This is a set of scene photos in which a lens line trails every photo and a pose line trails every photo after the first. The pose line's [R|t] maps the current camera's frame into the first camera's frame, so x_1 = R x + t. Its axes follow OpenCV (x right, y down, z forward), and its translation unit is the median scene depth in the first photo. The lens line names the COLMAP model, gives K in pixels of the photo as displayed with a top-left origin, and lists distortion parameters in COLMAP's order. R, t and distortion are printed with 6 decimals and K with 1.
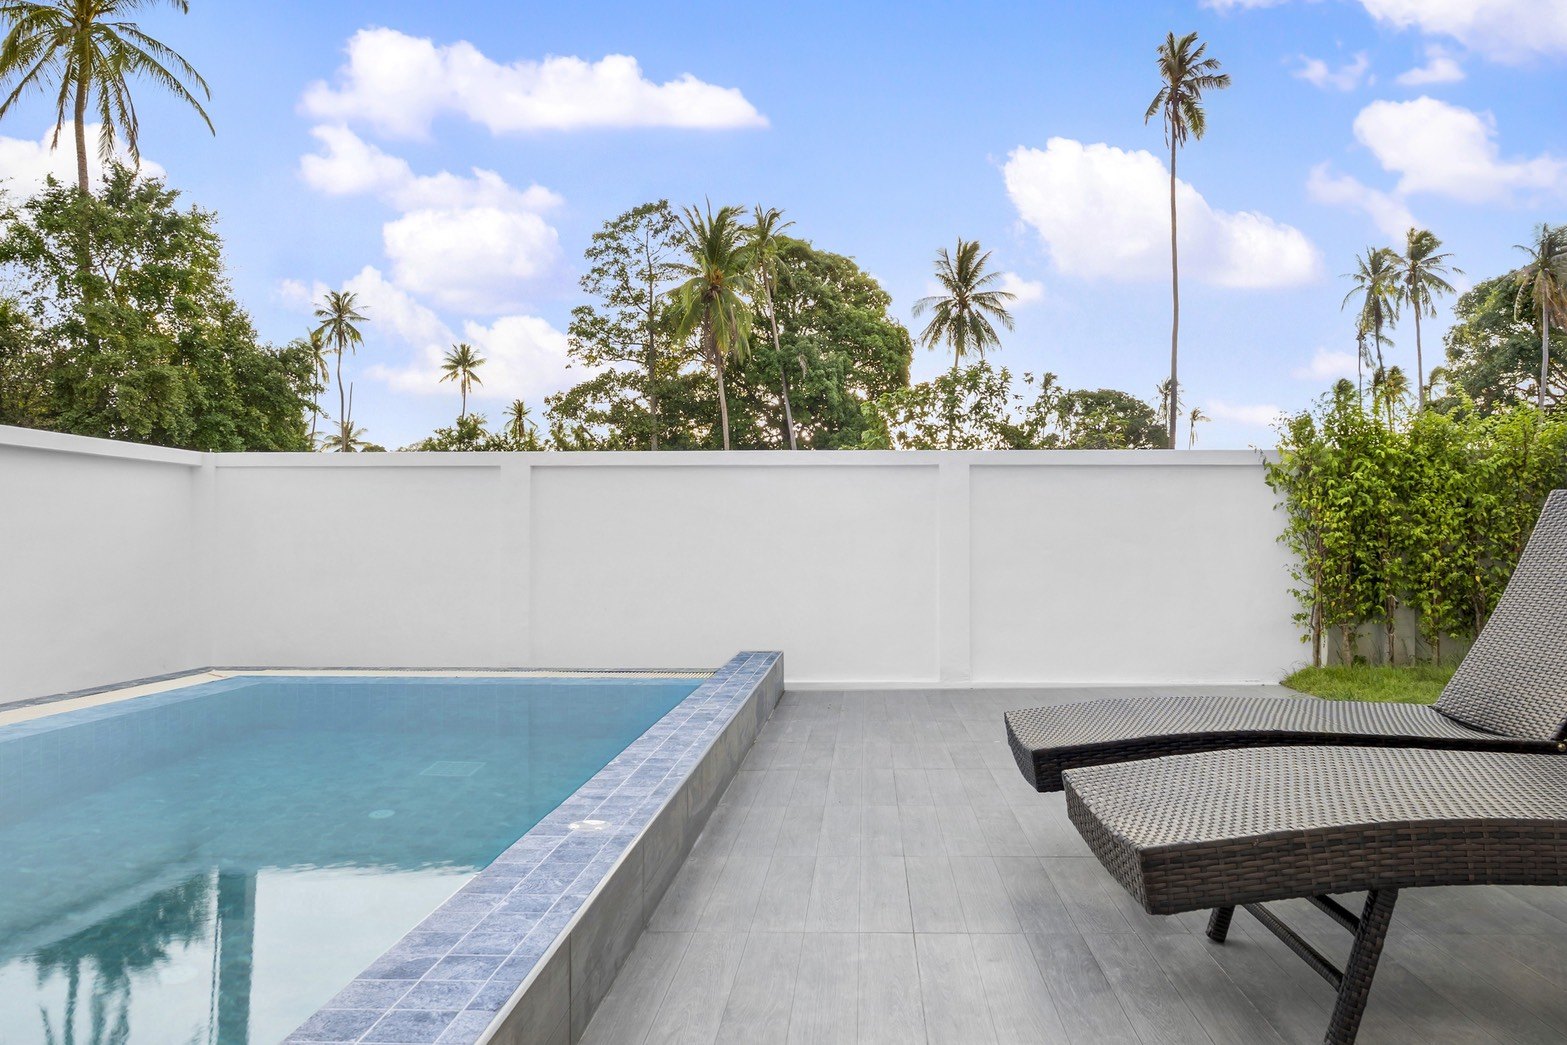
lens RADIAL K [[1106.6, 0, 846.2], [0, 1106.6, 522.1], [0, 0, 1]] dist [0.003573, 0.000312]
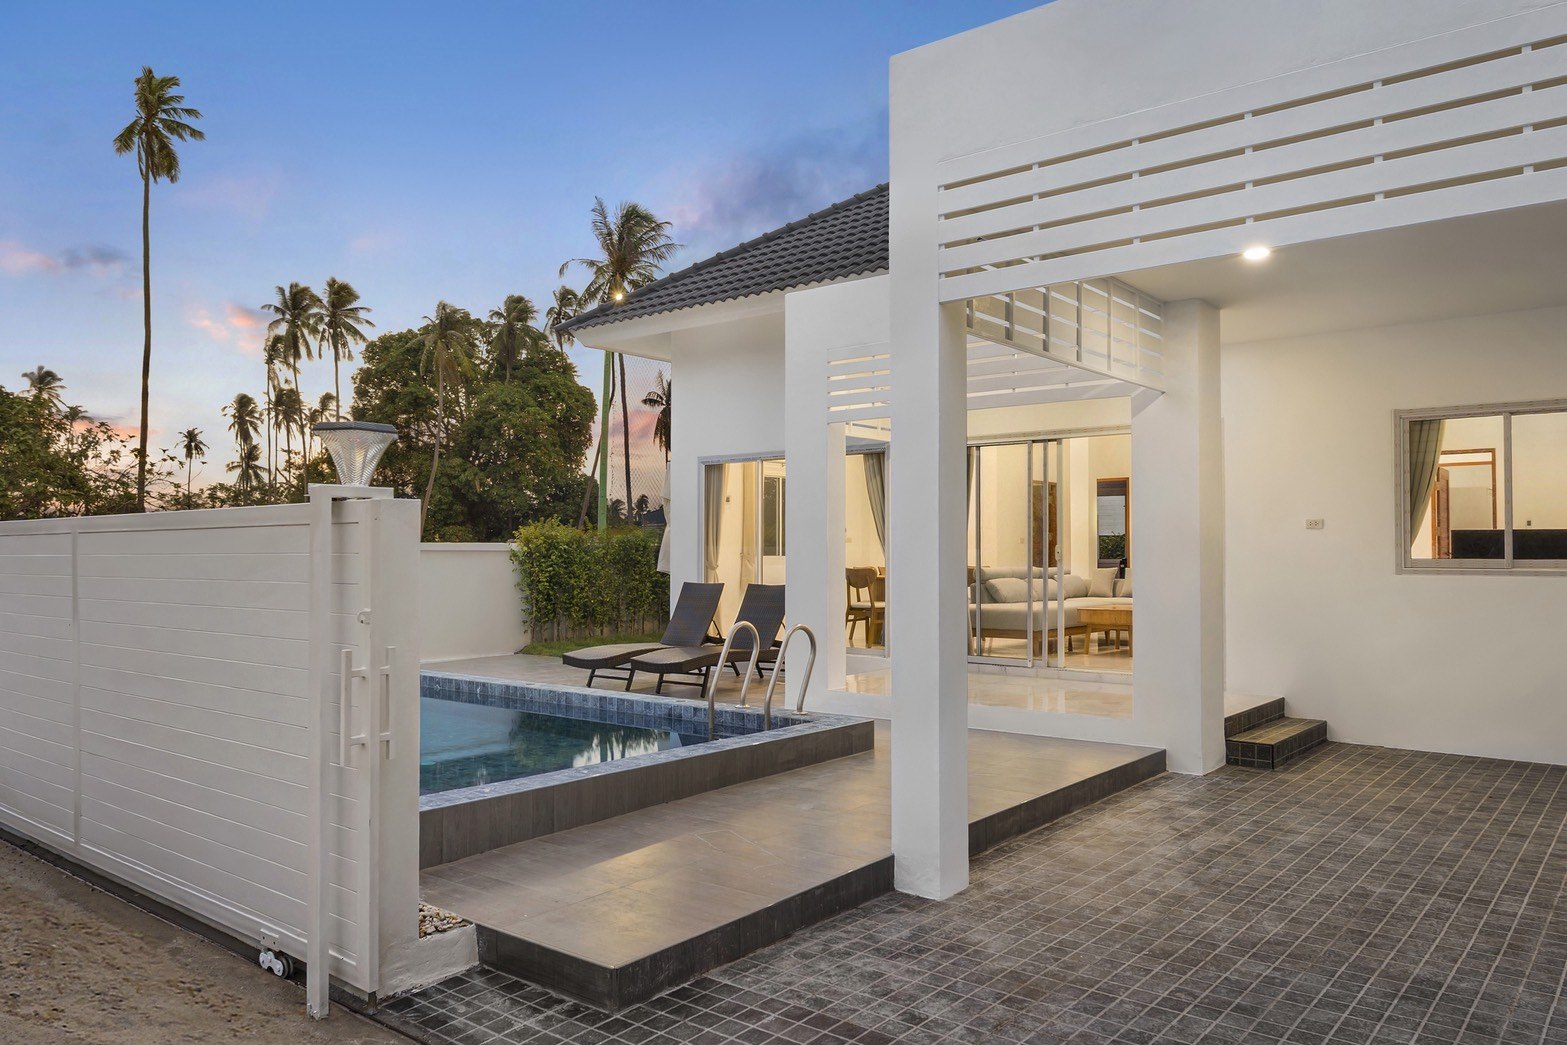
lens RADIAL K [[1124.9, 0, 783.5], [0, 1124.9, 522.5], [0, 0, 1]] dist [-0.002698, 0.000402]
pose [[0.620376, 0.018574, 0.784084, -0.103070], [-0.014131, 0.999822, -0.012504, -0.009044], [-0.784177, -0.003322, 0.620528, -0.077620]]
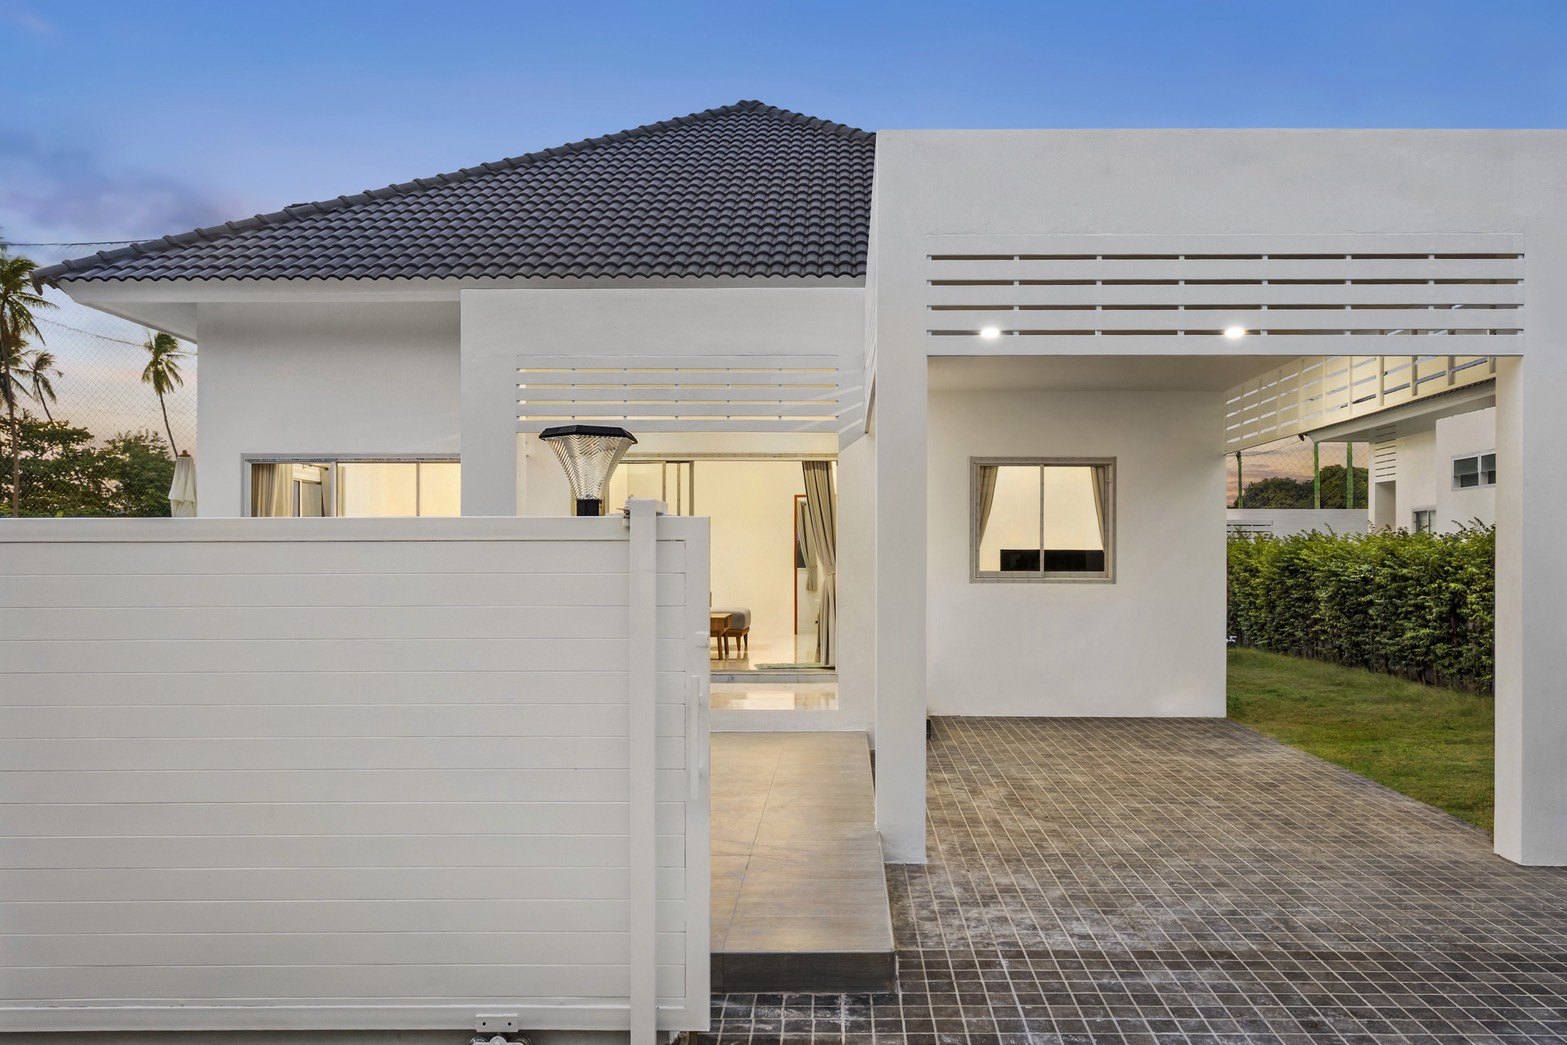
lens RADIAL K [[1132.1, 0, 822.5], [0, 1132.1, 557.9], [0, 0, 1]] dist [-0.000952, -0.000639]
pose [[-0.014486, 0.002208, 0.999893, -0.125807], [-0.020330, 0.999790, -0.002503, -0.008633], [-0.999688, -0.020364, -0.014438, -0.030940]]
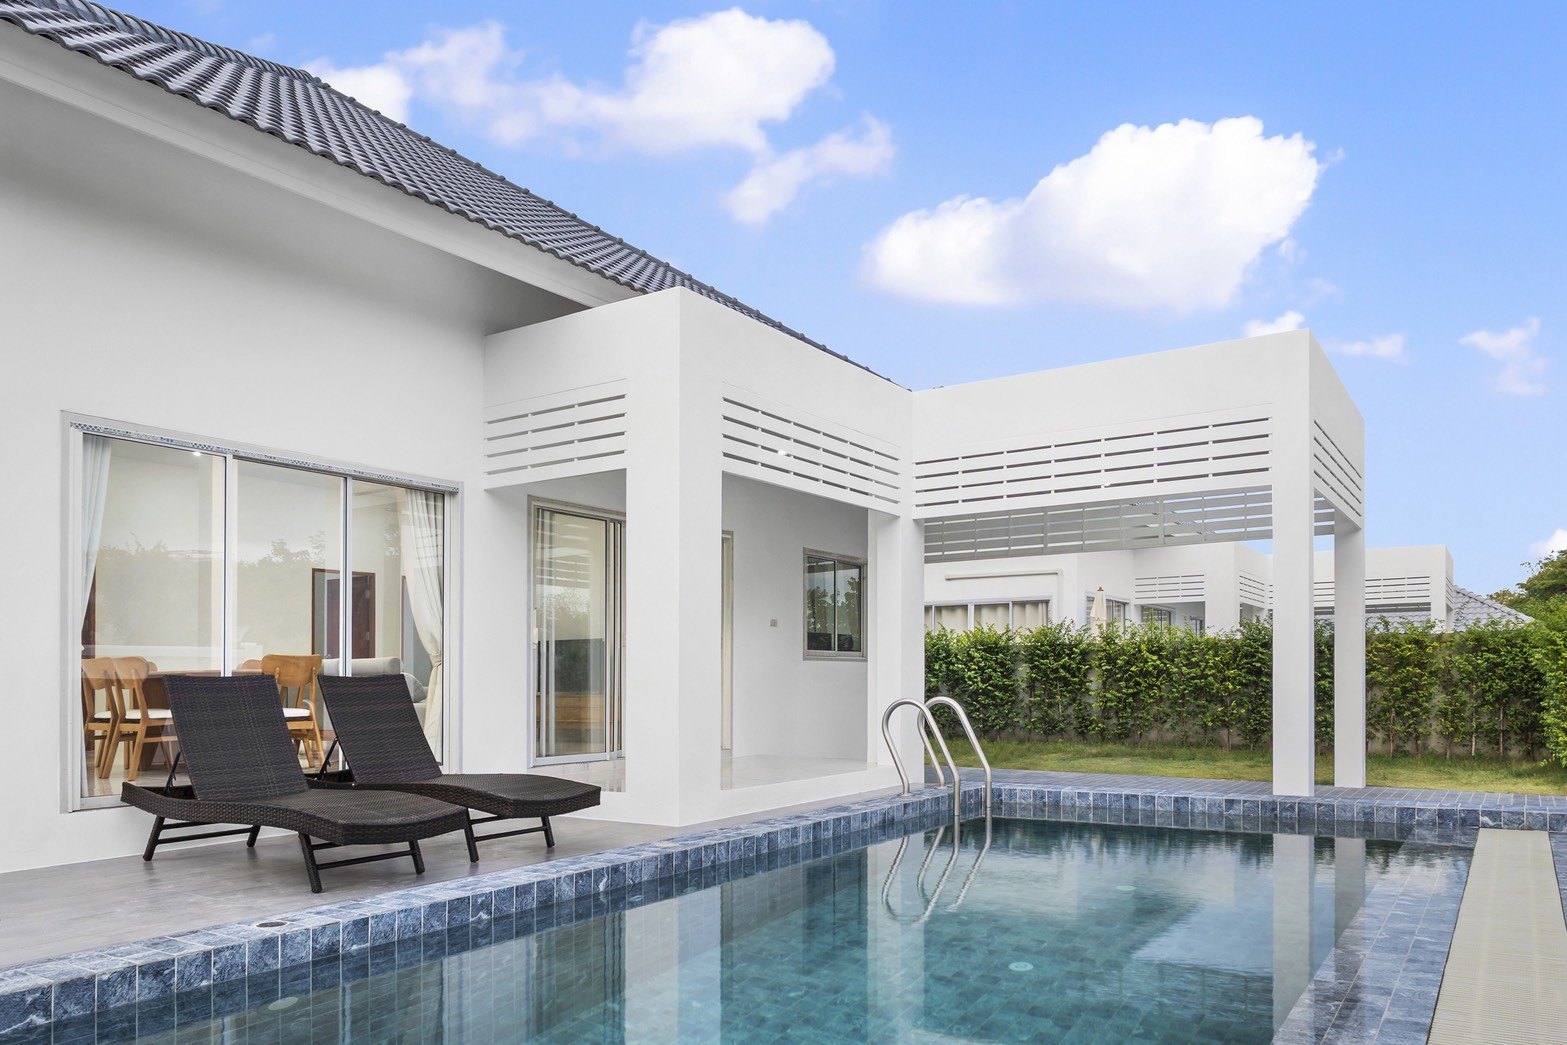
lens RADIAL K [[1077.5, 0, 791.6], [0, 1077.5, 529.9], [0, 0, 1]] dist [0.010127, 0.001186]
pose [[-0.839507, 0.071345, 0.538645, -0.057391], [-0.012625, 0.988513, -0.150609, 0.000248], [-0.543202, -0.133237, -0.828963, 0.098246]]
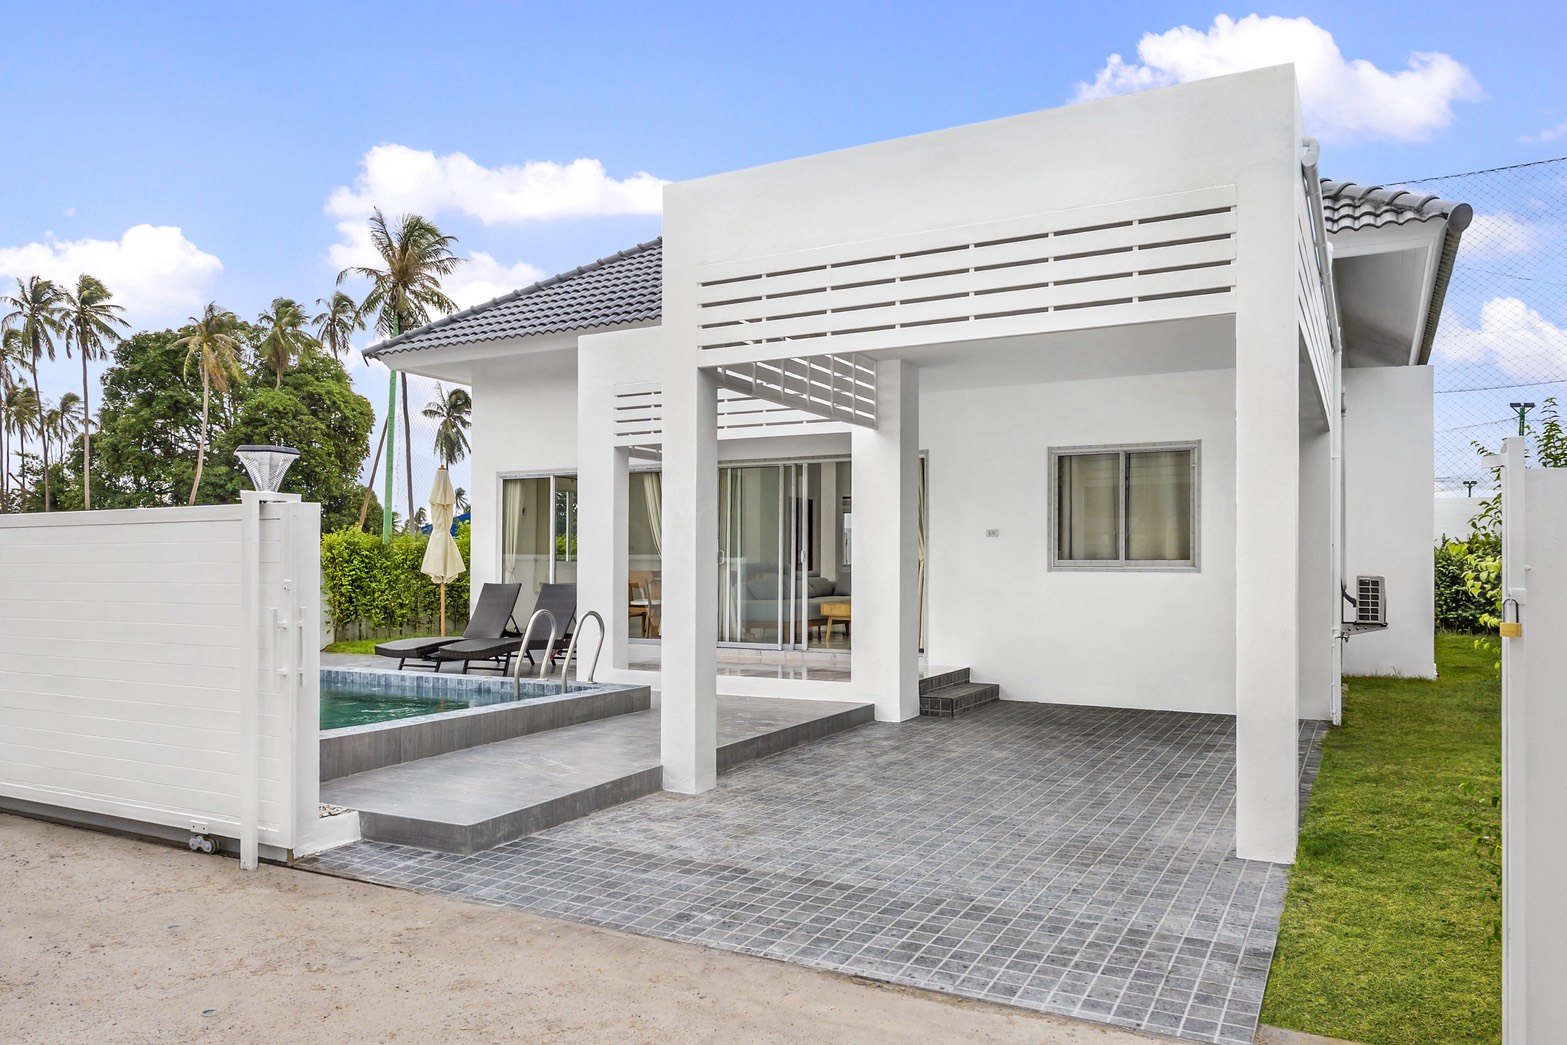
lens RADIAL K [[1111.1, 0, 778.4], [0, 1111.1, 558.8], [0, 0, 1]] dist [-0.003026, -0.006725]
pose [[0.461761, 0.006033, 0.886984, -0.125499], [-0.019310, 0.999808, 0.003252, -0.007539], [-0.886794, -0.018629, 0.461789, -0.093448]]
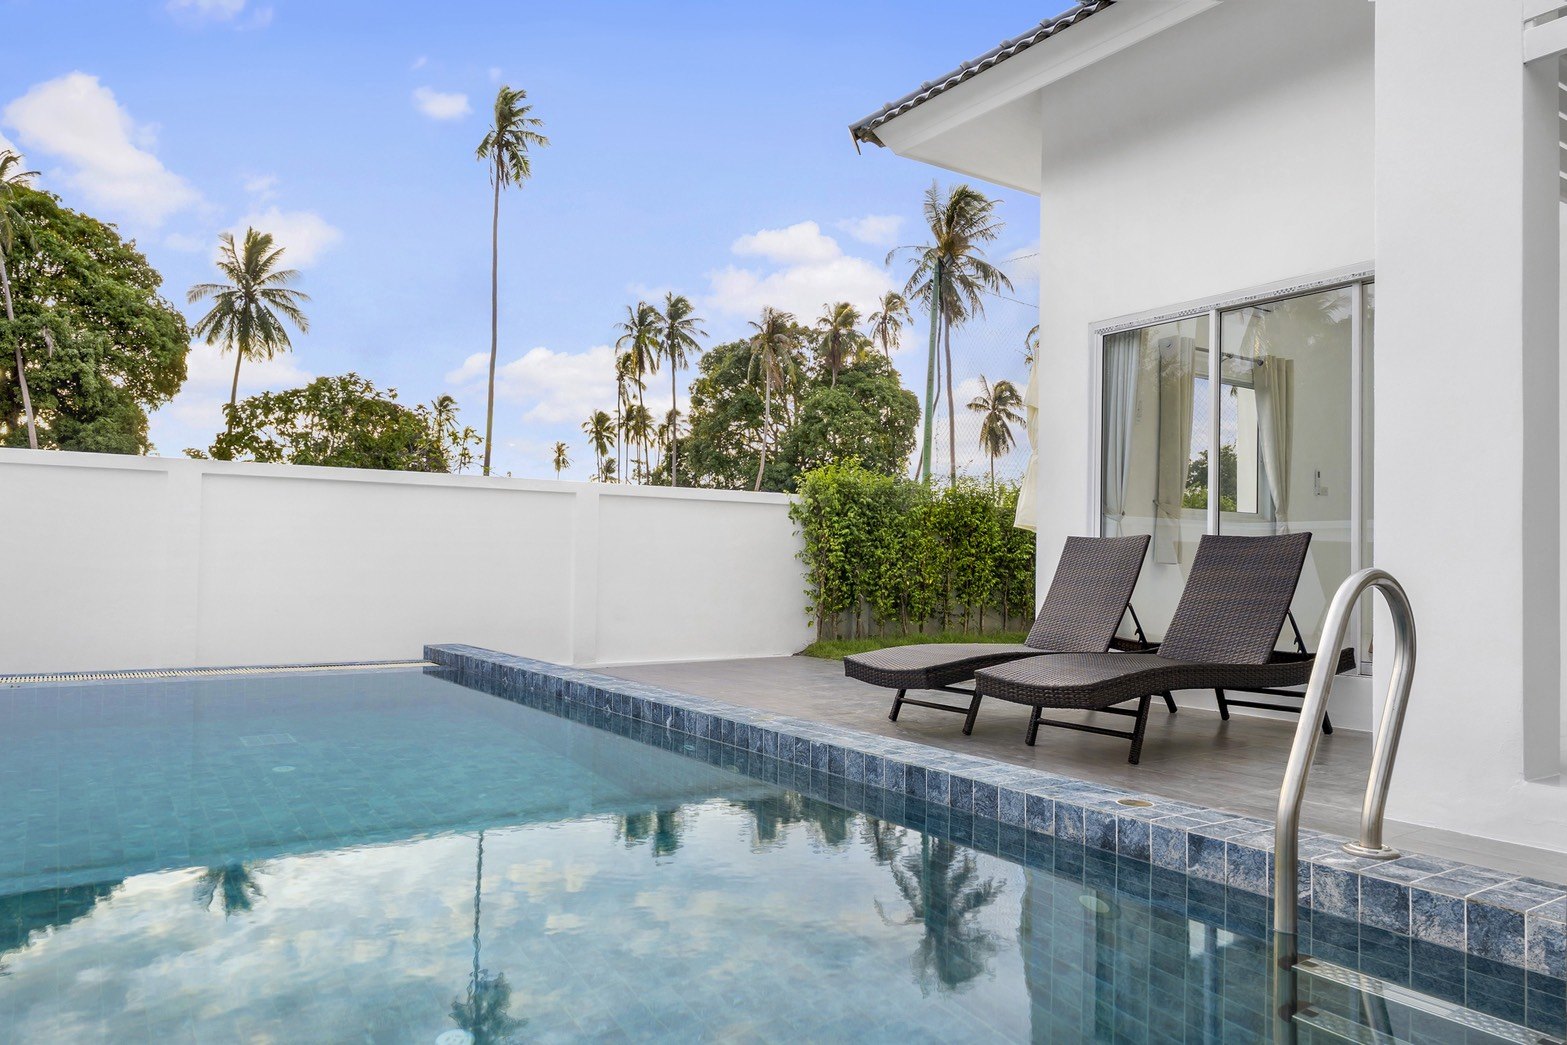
lens RADIAL K [[1077.5, 0, 791.6], [0, 1077.5, 529.9], [0, 0, 1]] dist [0.010127, 0.001186]
pose [[0.814970, 0.029688, 0.578742, -0.045419], [-0.026941, 0.999548, -0.013337, 0.000027], [-0.578877, -0.004722, 0.815401, -0.015612]]
